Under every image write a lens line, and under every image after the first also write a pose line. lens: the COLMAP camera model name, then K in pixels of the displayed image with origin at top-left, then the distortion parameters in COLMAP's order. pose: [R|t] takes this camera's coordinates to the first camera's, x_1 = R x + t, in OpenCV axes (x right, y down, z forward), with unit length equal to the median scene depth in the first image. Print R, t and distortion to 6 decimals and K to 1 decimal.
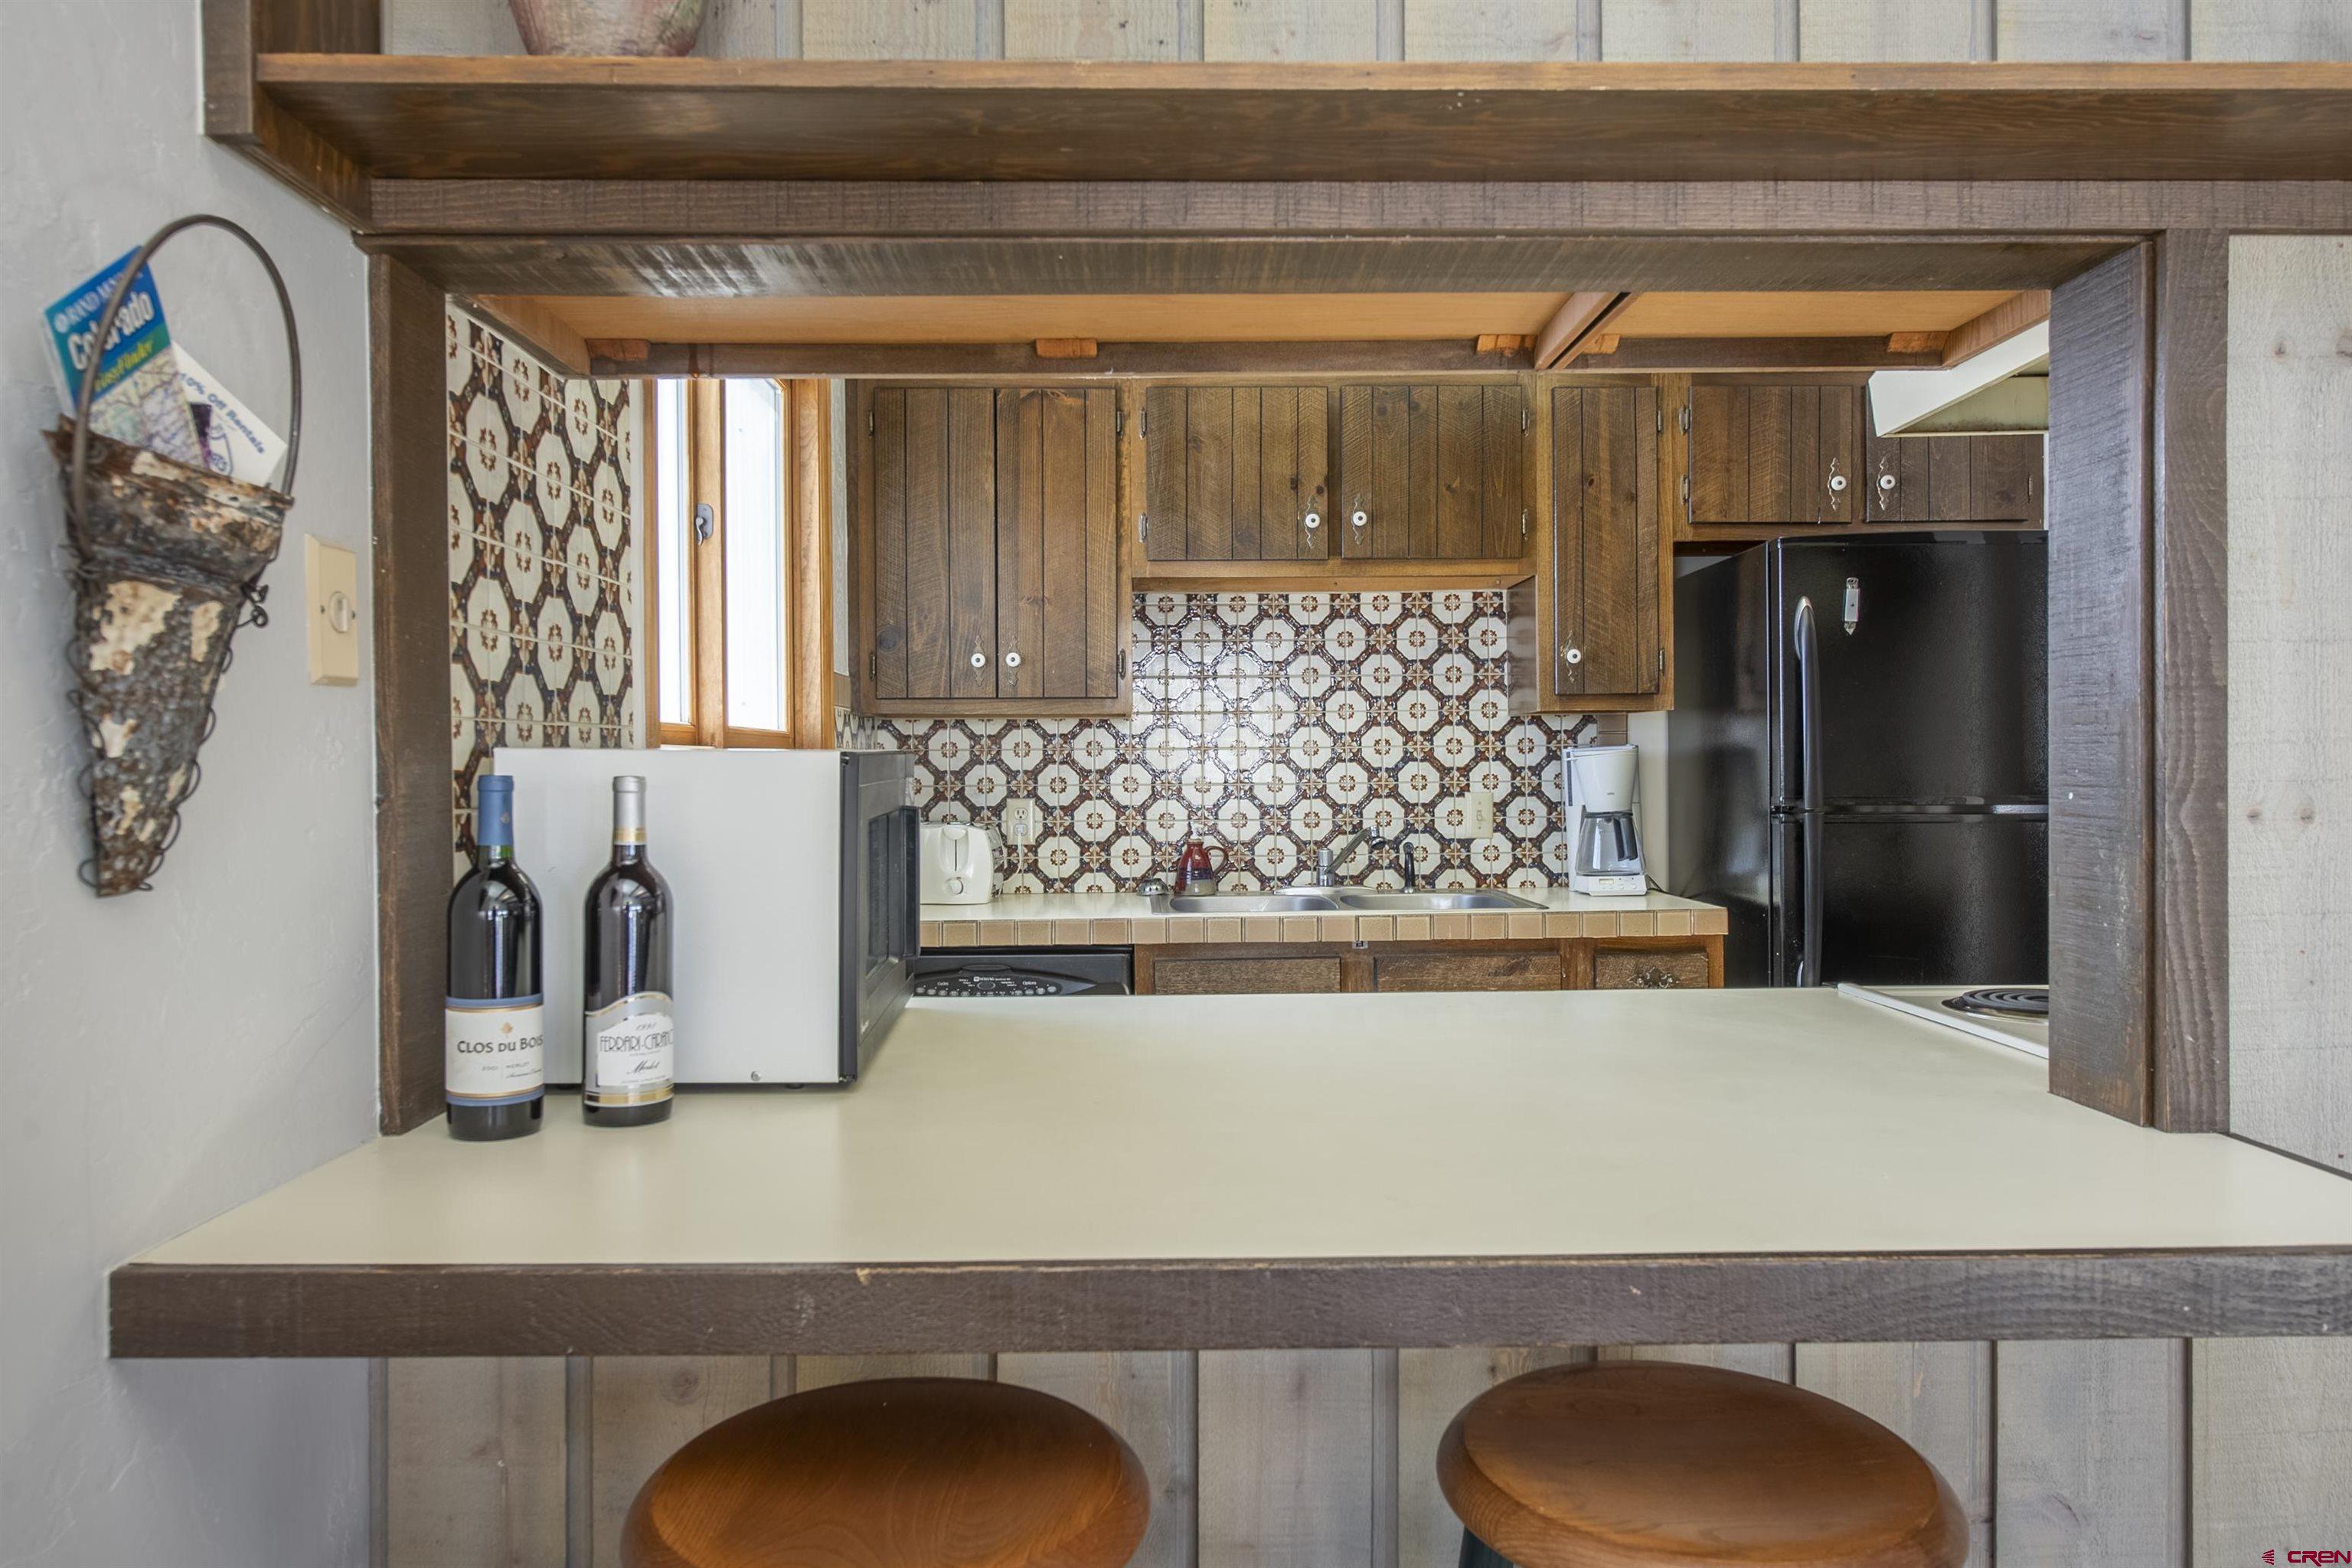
lens RADIAL K [[1594.2, 0, 1176.0], [0, 1594.2, 784.0], [0, 0, 1]] dist [0.044922, -0.001049]
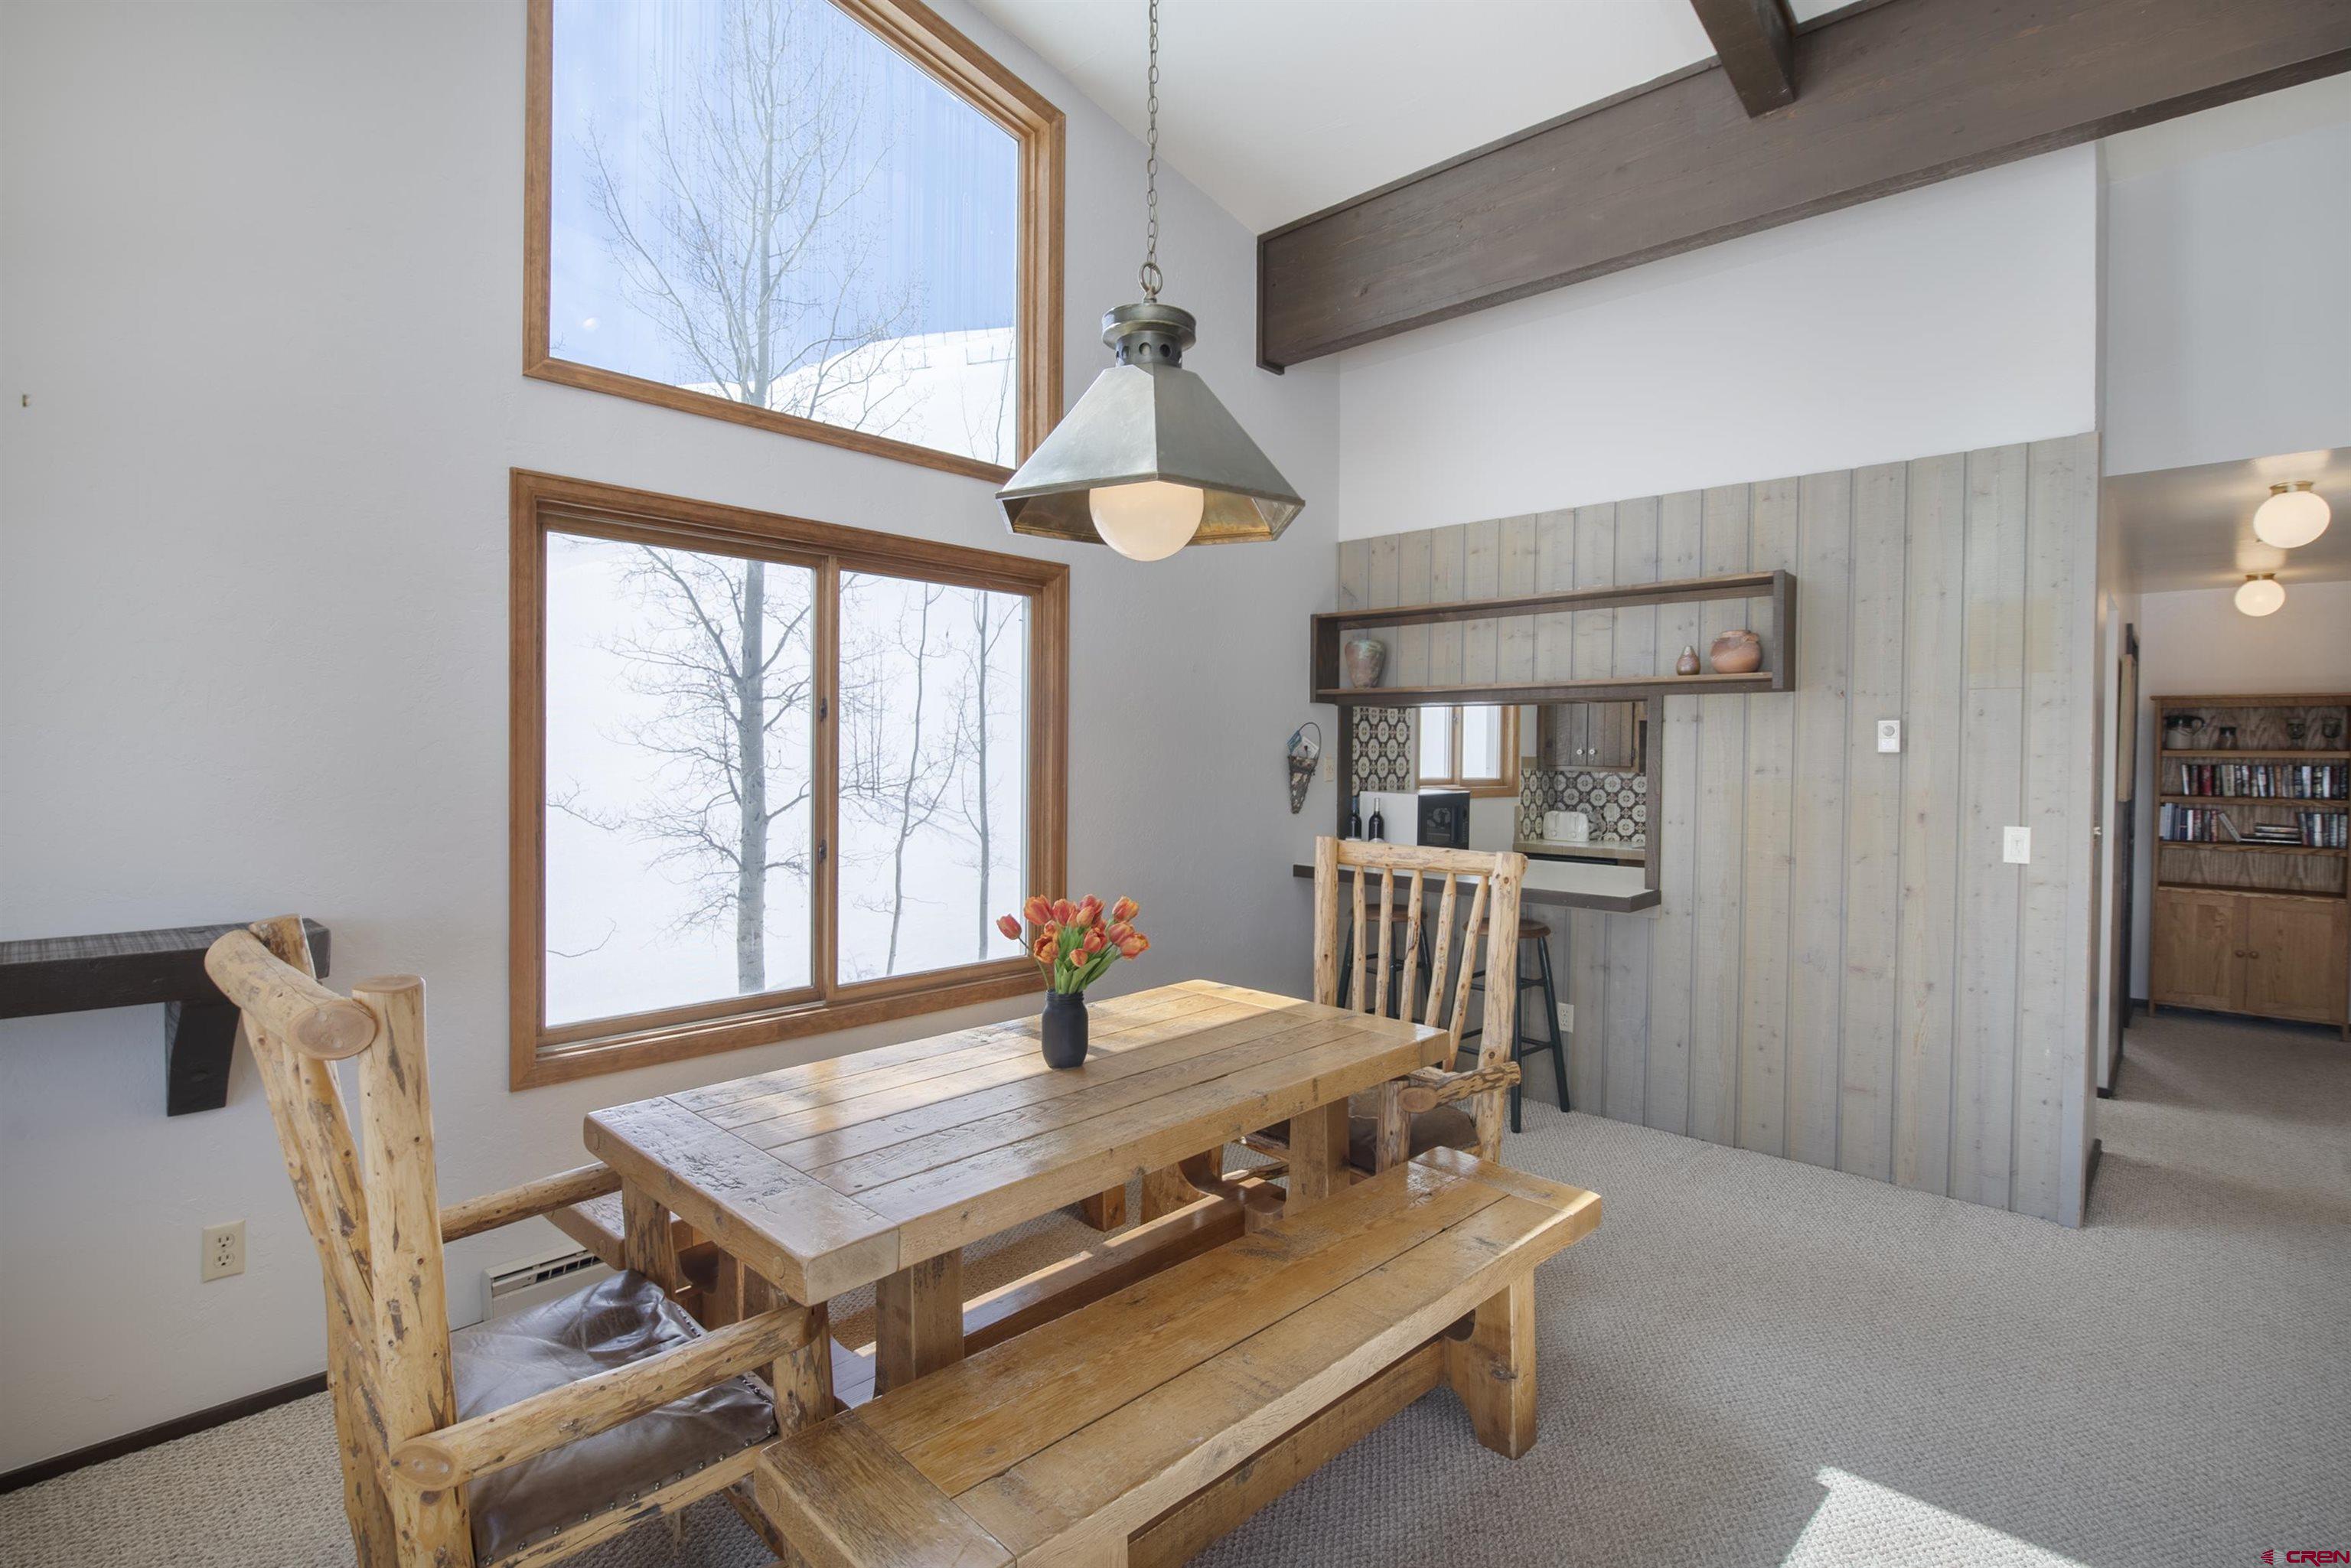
lens RADIAL K [[1160.0, 0, 1175.5], [0, 1160.0, 784.0], [0, 0, 1]] dist [-0.000098, -0.000052]
pose [[0.734681, 0.022778, -0.678031, 1.591101], [-0.019376, 0.999733, 0.012591, -0.077765], [0.678136, 0.003887, 0.734926, -2.048459]]
